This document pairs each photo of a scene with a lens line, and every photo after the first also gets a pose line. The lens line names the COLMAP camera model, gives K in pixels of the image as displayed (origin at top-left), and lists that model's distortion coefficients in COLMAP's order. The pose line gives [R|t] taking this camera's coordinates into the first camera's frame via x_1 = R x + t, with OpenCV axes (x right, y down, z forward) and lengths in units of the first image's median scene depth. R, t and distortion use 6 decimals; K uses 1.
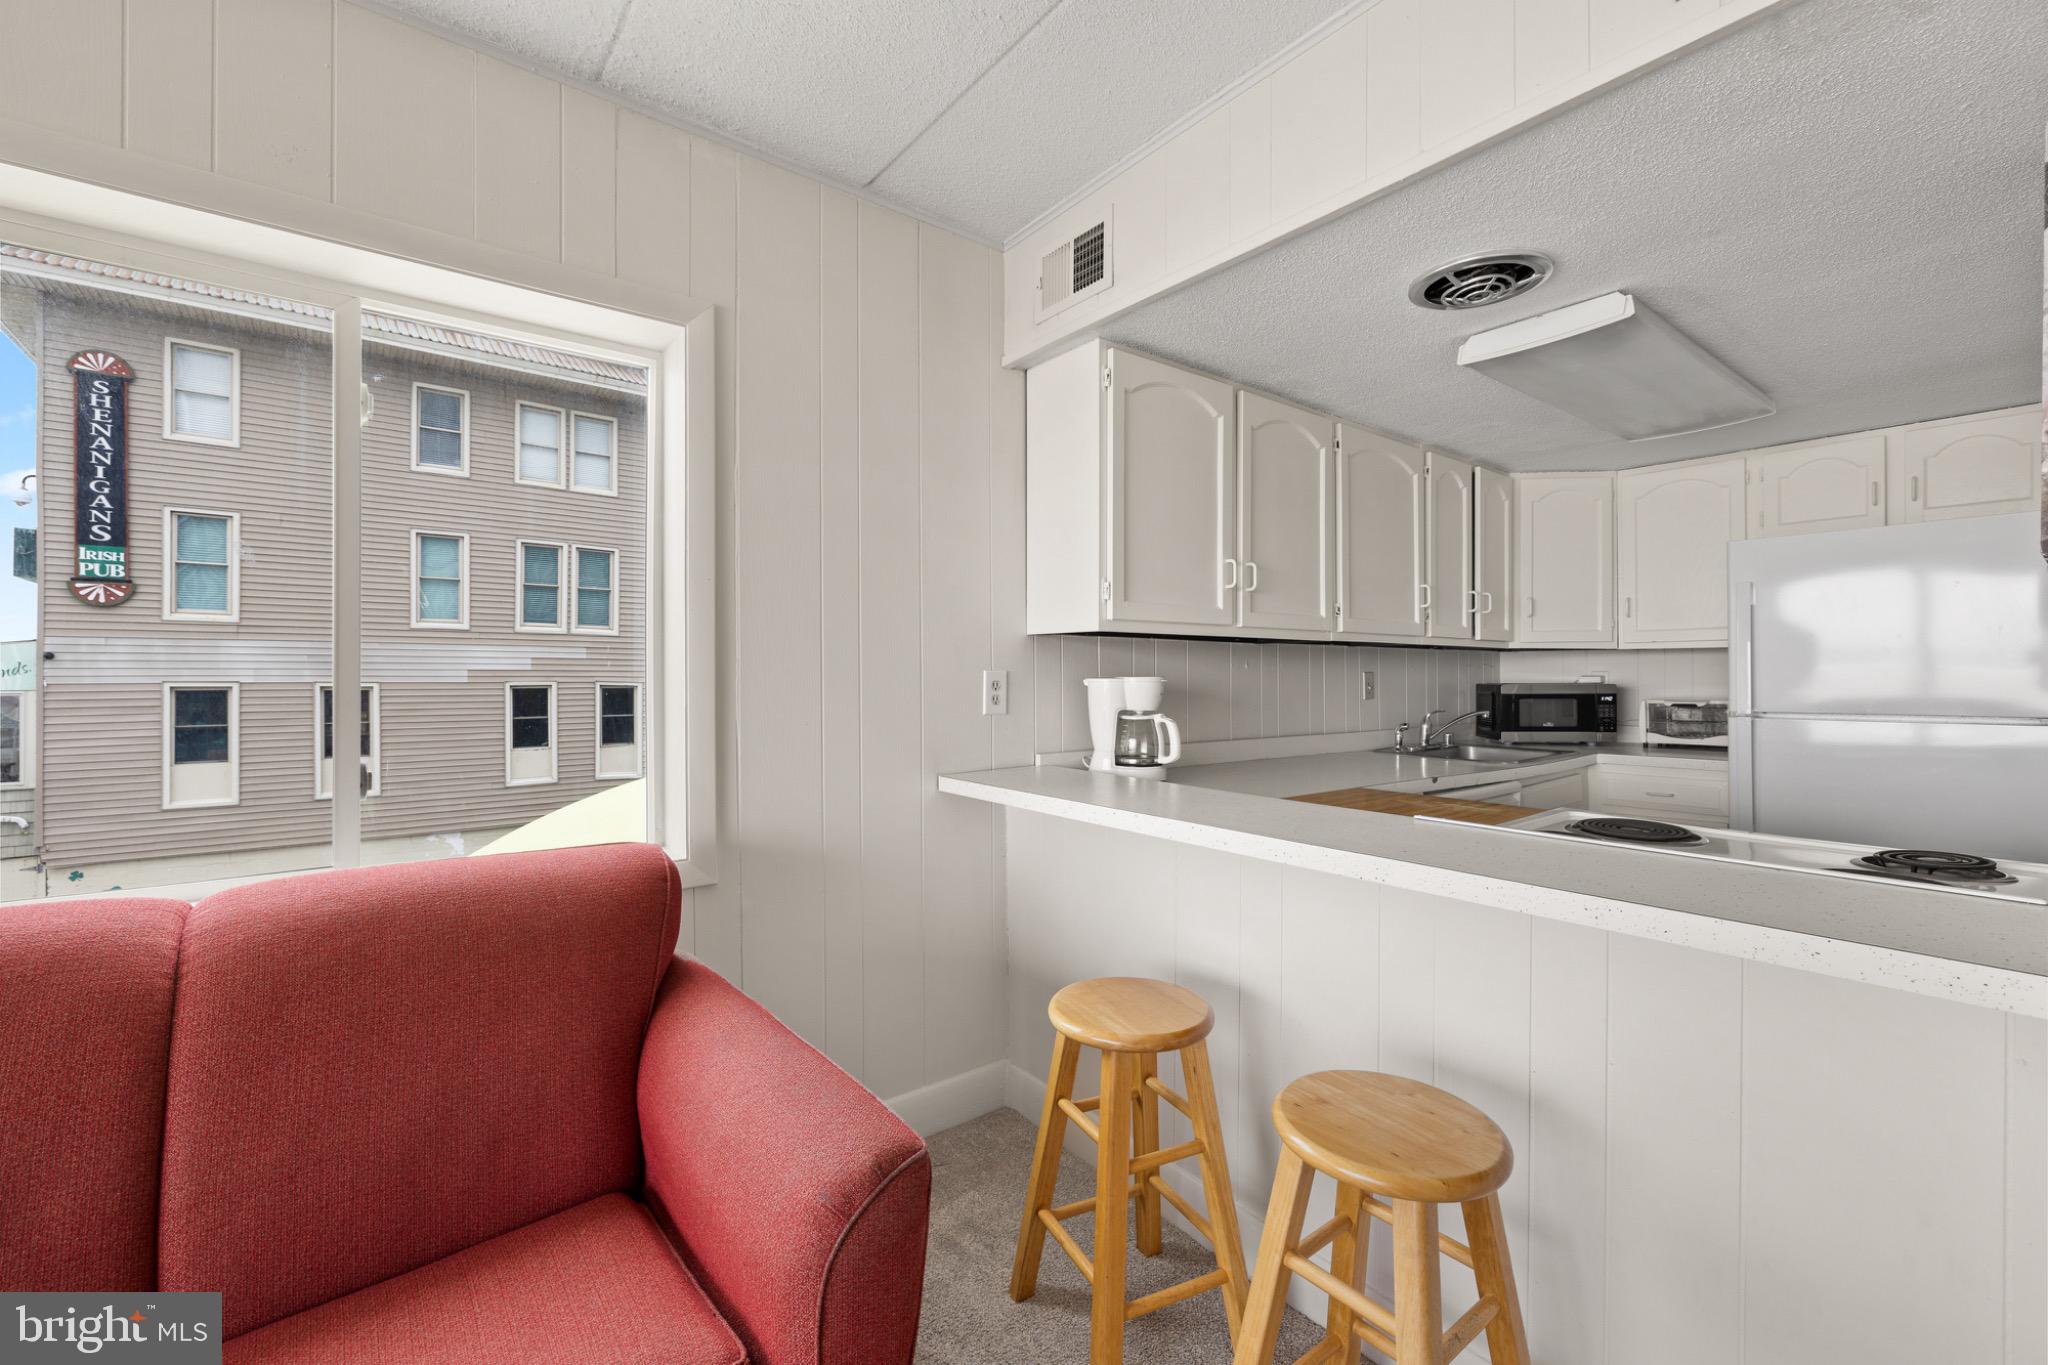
lens RADIAL K [[863.7, 0, 1017.3], [0, 863.7, 676.4], [0, 0, 1]] dist [-0.003431, 0.000267]
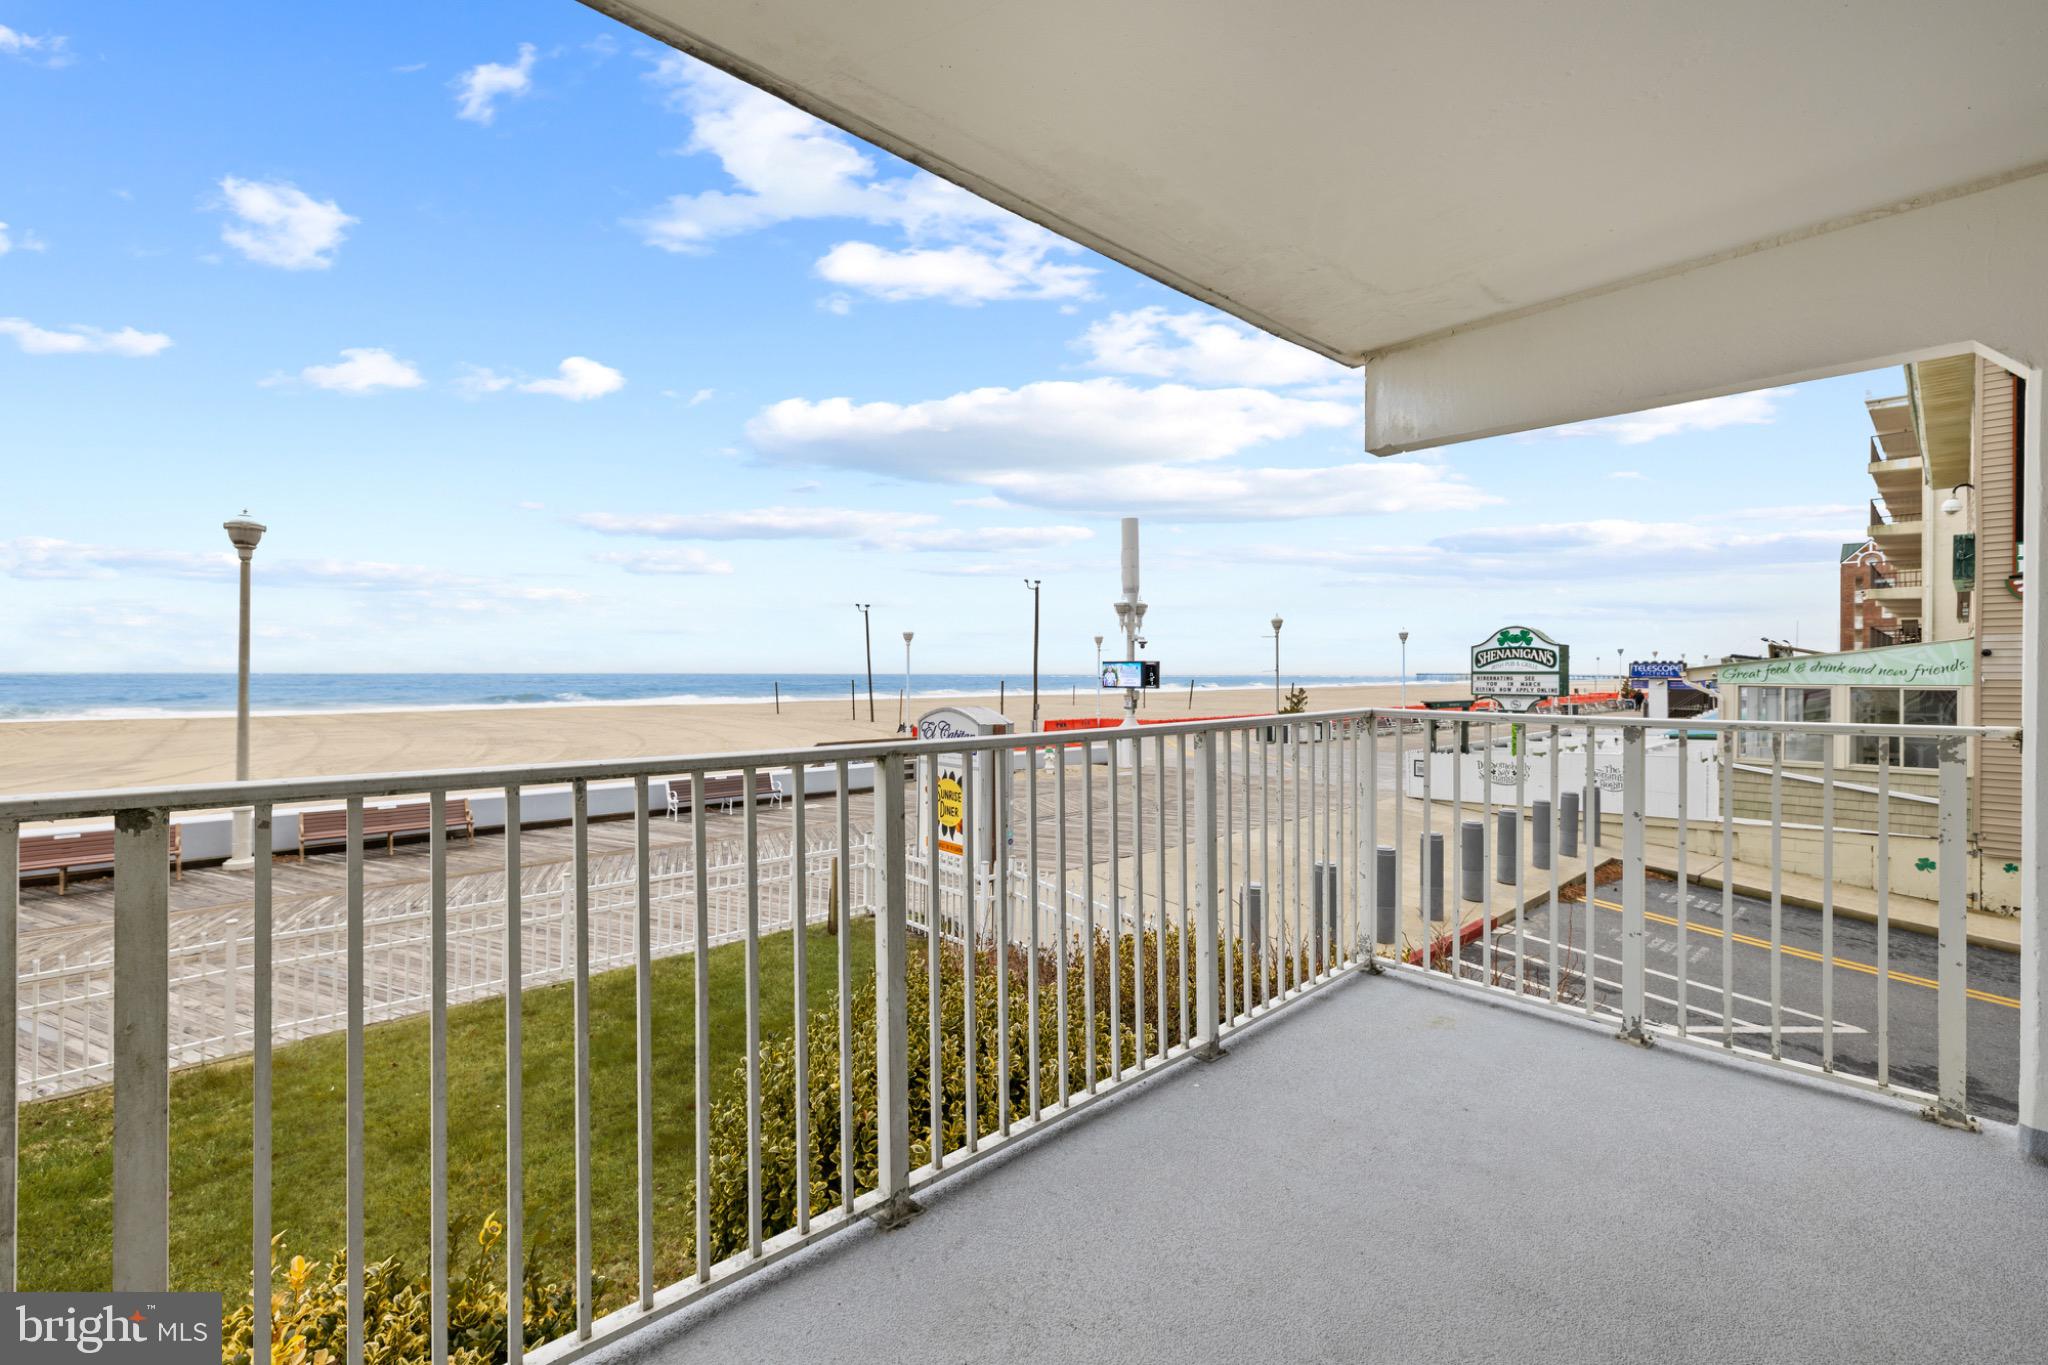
lens RADIAL K [[863.7, 0, 1022.1], [0, 863.7, 669.0], [0, 0, 1]] dist [-0.003431, 0.000267]
pose [[0.077223, -0.001108, -0.997013, -0.660103], [-0.003249, 0.999994, -0.001363, 0.004392], [0.997009, 0.003345, 0.077219, -0.972653]]
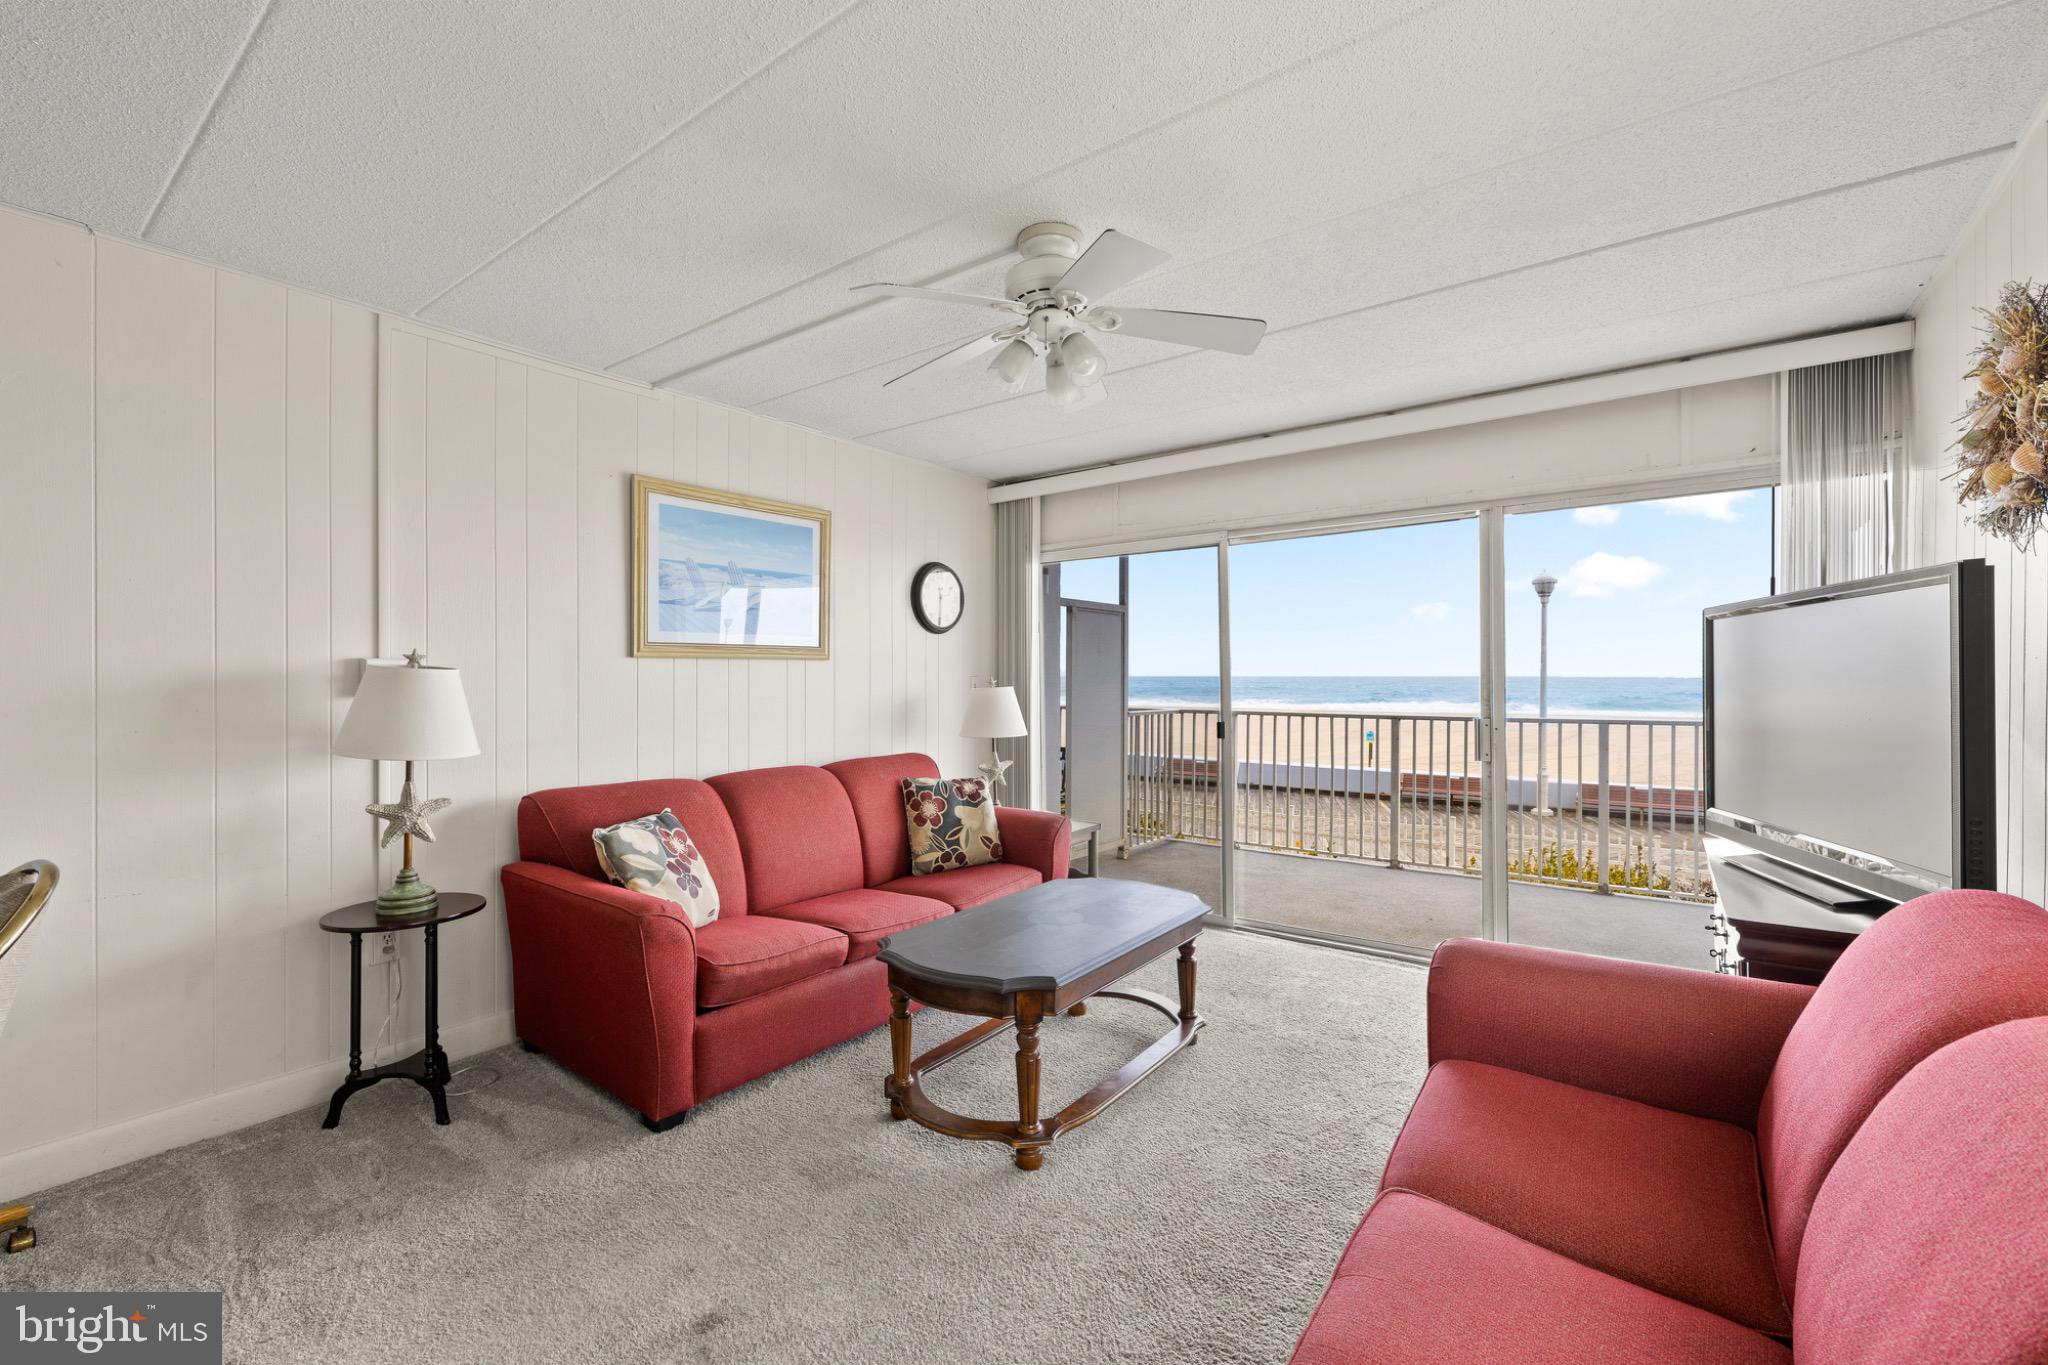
lens RADIAL K [[863.7, 0, 1024.7], [0, 863.7, 677.7], [0, 0, 1]] dist [-0.003431, 0.000267]
pose [[-0.966990, 0.000959, -0.254811, -0.052144], [-0.000103, 0.999991, 0.004157, -0.016756], [0.254813, 0.004046, -0.966982, 0.425803]]
